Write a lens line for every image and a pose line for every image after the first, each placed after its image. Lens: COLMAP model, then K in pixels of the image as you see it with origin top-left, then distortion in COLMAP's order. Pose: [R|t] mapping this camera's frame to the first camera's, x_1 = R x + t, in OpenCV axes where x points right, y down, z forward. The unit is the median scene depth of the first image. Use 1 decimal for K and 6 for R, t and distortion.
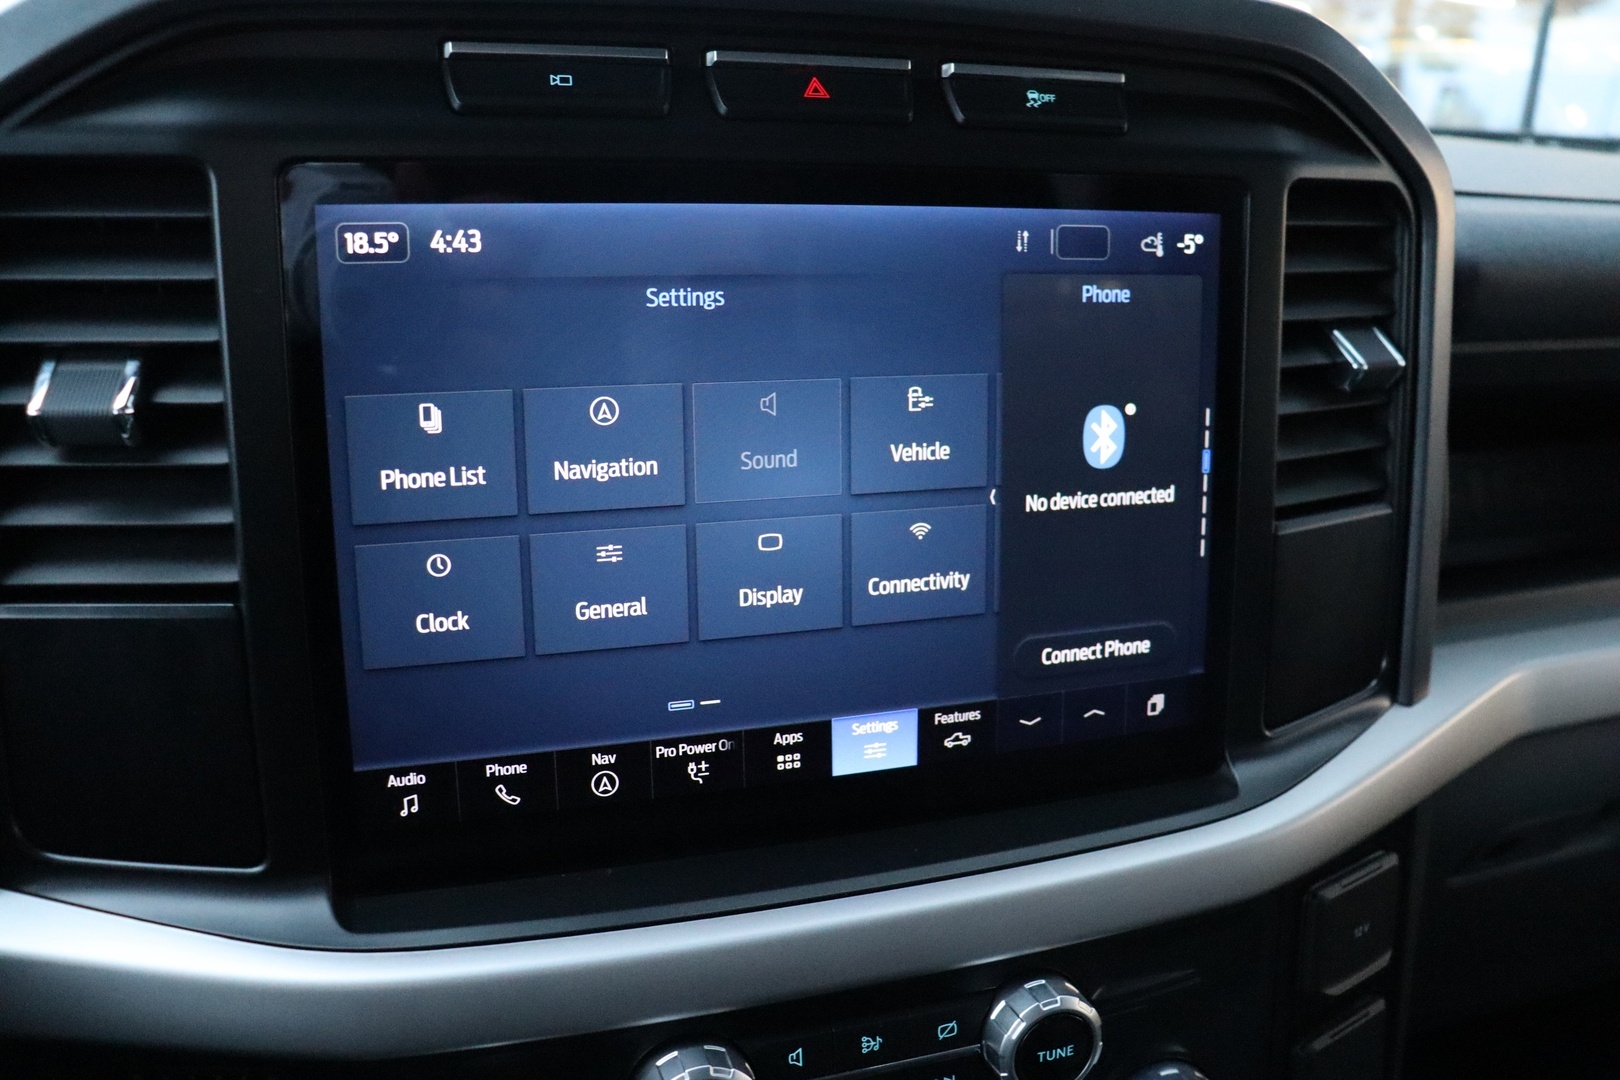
lens RADIAL K [[1350.3, 0, 810.0], [0, 1350.3, 540.0], [0, 0, 1]] dist [-0.183215, 0.004267]
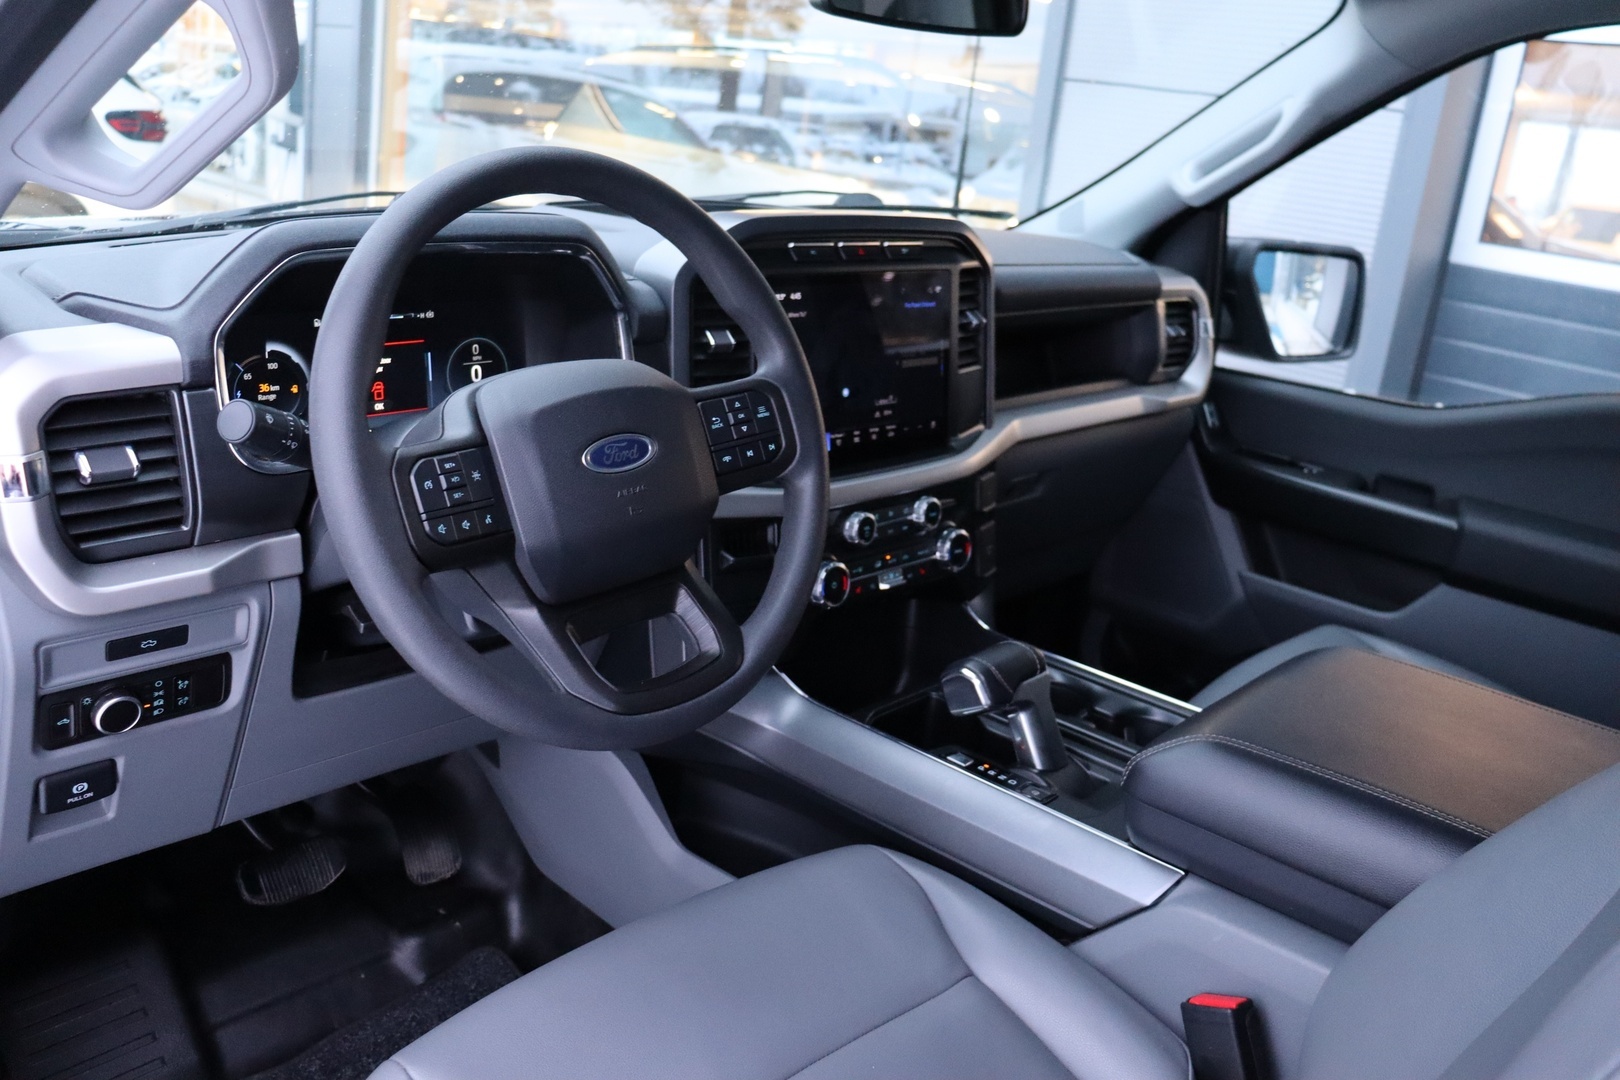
lens RADIAL K [[1312.9, 0, 810.0], [0, 1312.9, 540.0], [0, 0, 1]] dist [-0.123553, 0.016006]
pose [[0.893817, -0.094303, 0.438405, -1.388707], [0.074011, 0.995253, 0.063189, 0.166956], [-0.442283, -0.024032, 0.896554, -1.712970]]
